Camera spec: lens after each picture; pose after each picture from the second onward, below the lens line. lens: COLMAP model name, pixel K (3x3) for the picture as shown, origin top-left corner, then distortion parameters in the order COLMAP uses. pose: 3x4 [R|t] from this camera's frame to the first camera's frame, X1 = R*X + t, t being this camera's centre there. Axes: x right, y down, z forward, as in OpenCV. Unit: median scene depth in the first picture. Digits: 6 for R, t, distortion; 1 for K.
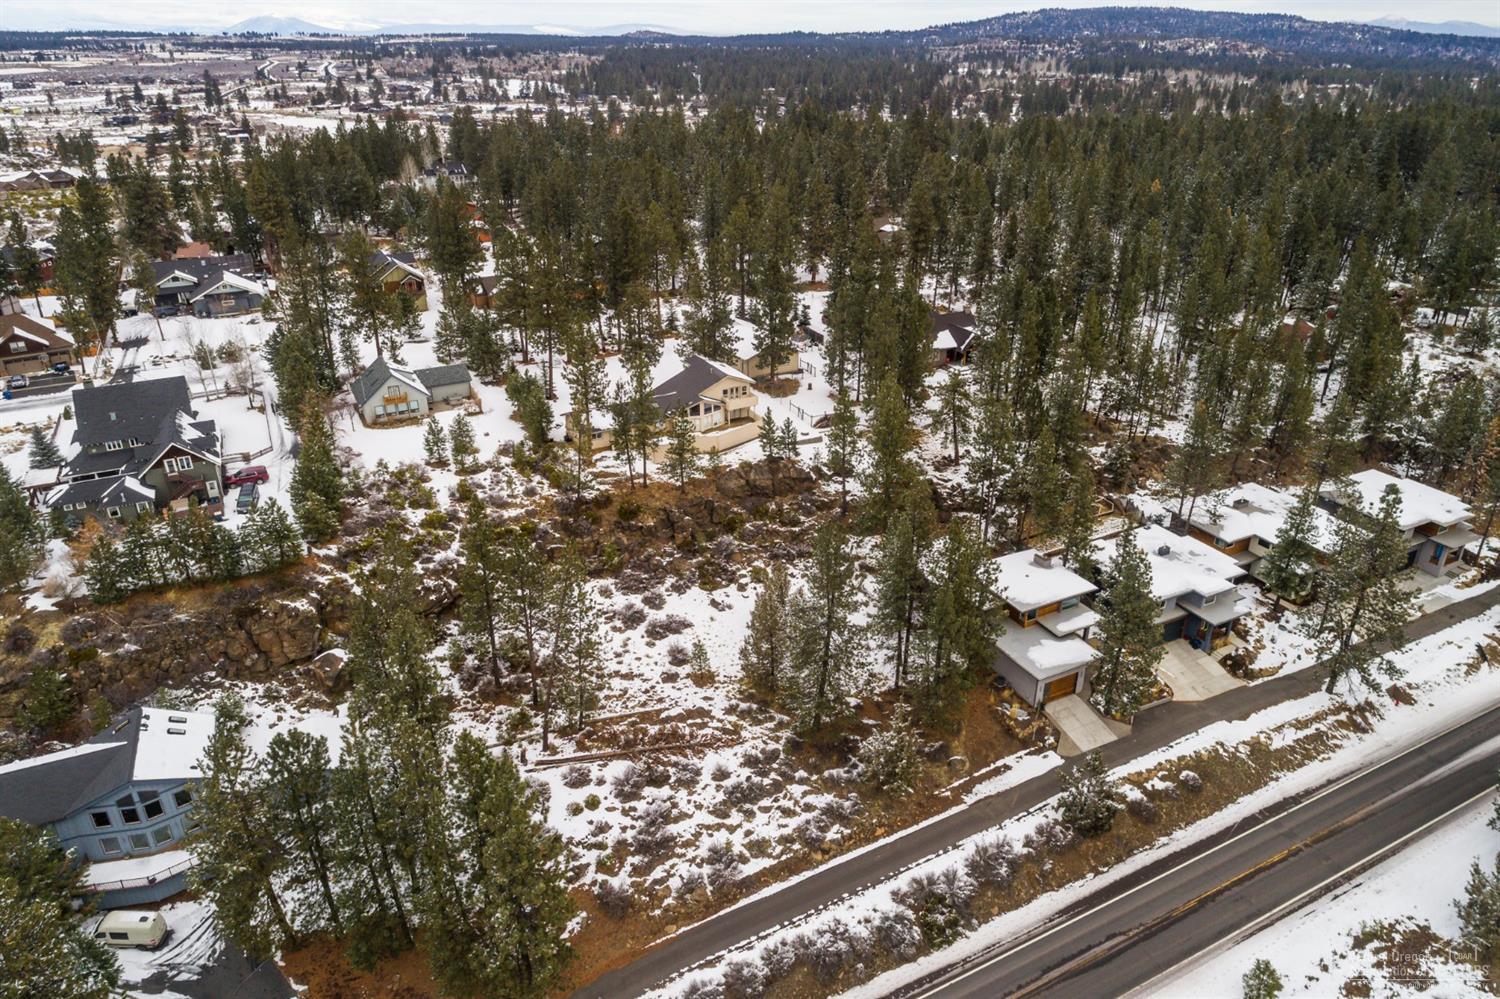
lens RADIAL K [[1004.5, 0, 750.0], [0, 1004.5, 499.5], [0, 0, 1]] dist [-0.007388, 0.008342]
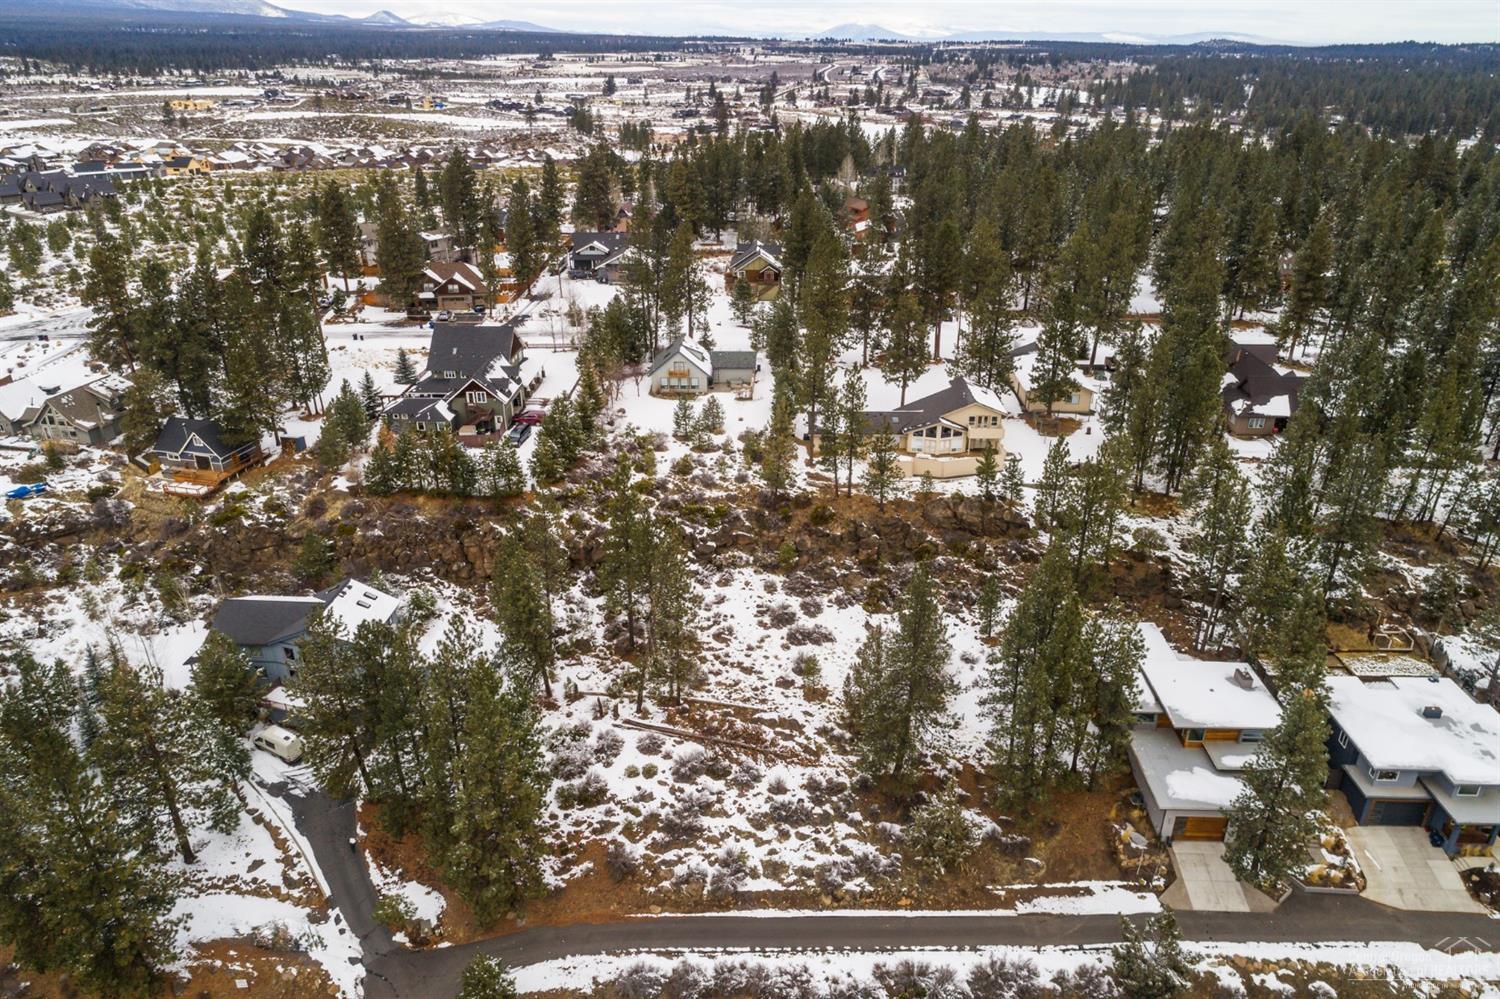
lens RADIAL K [[1004.5, 0, 750.0], [0, 1004.5, 499.5], [0, 0, 1]] dist [-0.007388, 0.008342]
pose [[0.876491, 0.205925, -0.435154, 0.326929], [-0.208524, 0.977099, 0.042376, -0.042572], [0.433915, 0.053598, 0.899358, 0.080492]]
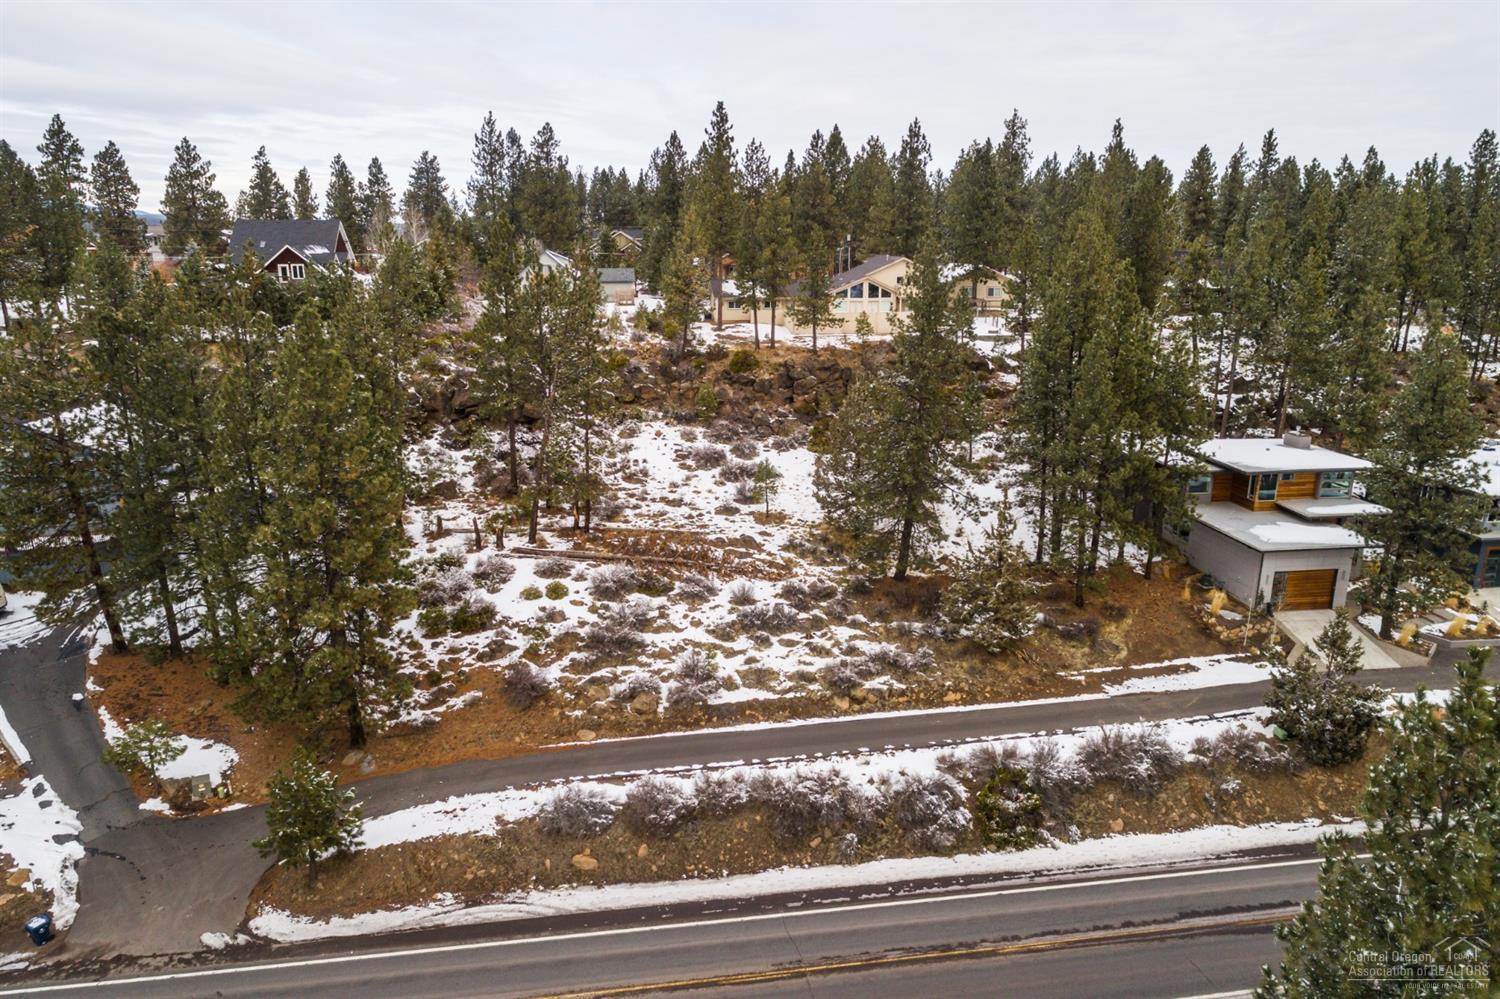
lens RADIAL K [[1004.5, 0, 750.0], [0, 1004.5, 499.5], [0, 0, 1]] dist [-0.007388, 0.008342]
pose [[0.947665, 0.091700, -0.305814, 0.188409], [-0.146184, 0.976186, -0.160285, 0.324506], [0.283833, 0.196602, 0.938502, 0.333131]]
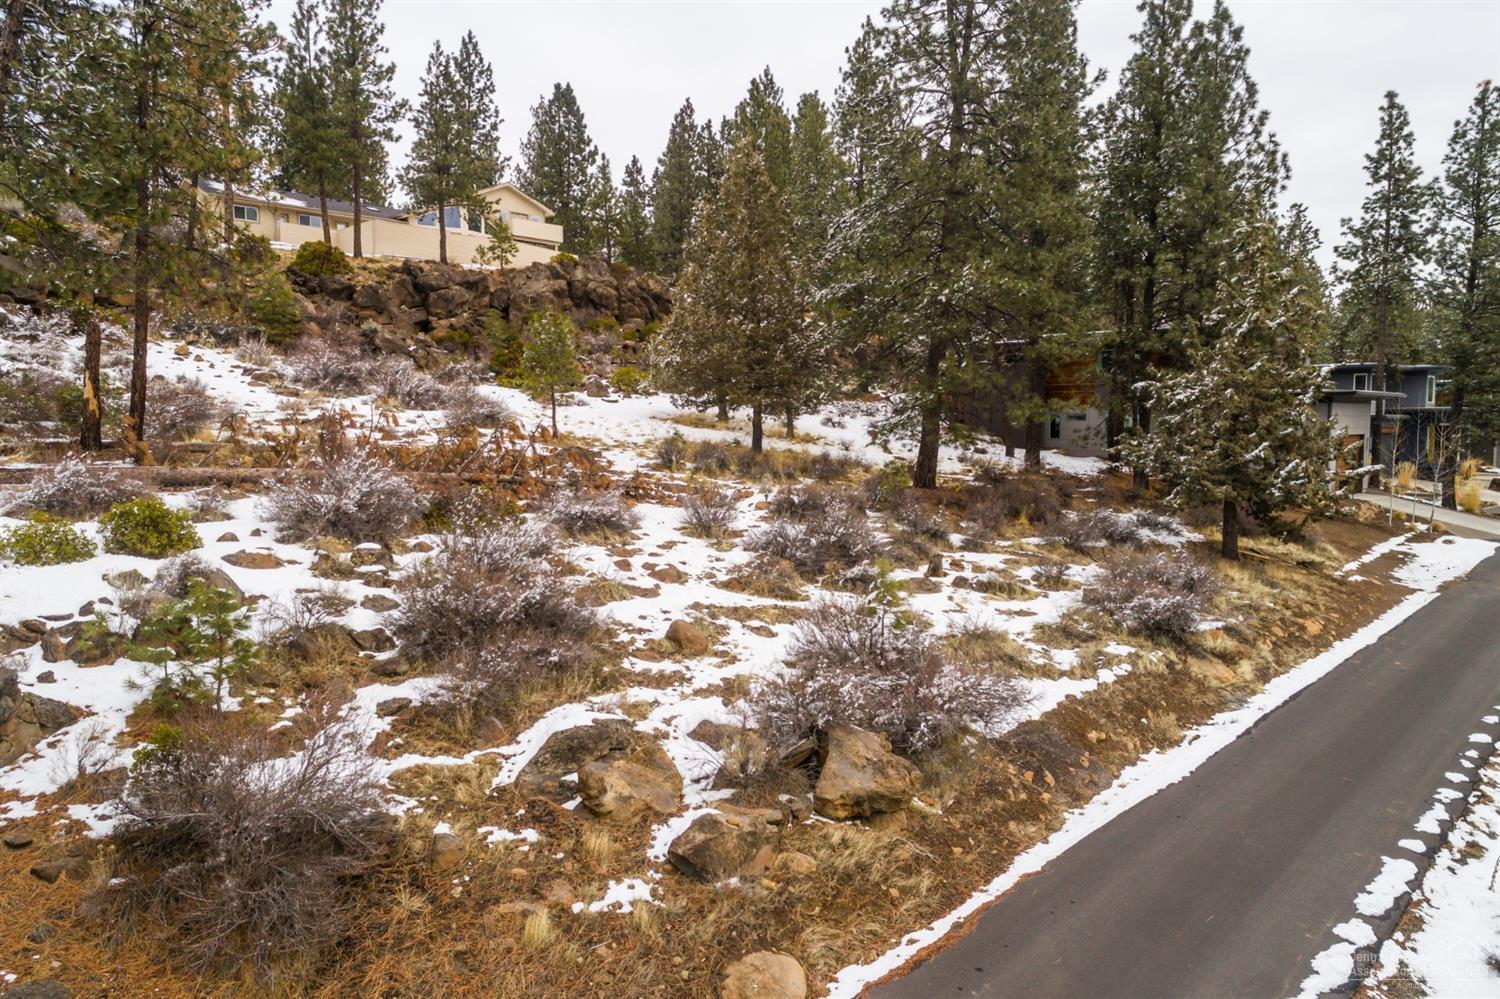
lens RADIAL K [[1004.5, 0, 750.0], [0, 1004.5, 499.5], [0, 0, 1]] dist [-0.007388, 0.008342]
pose [[0.950289, -0.020135, 0.310718, -0.104298], [0.131297, 0.930762, -0.341239, 0.367289], [-0.282334, 0.365072, 0.887136, 0.771846]]
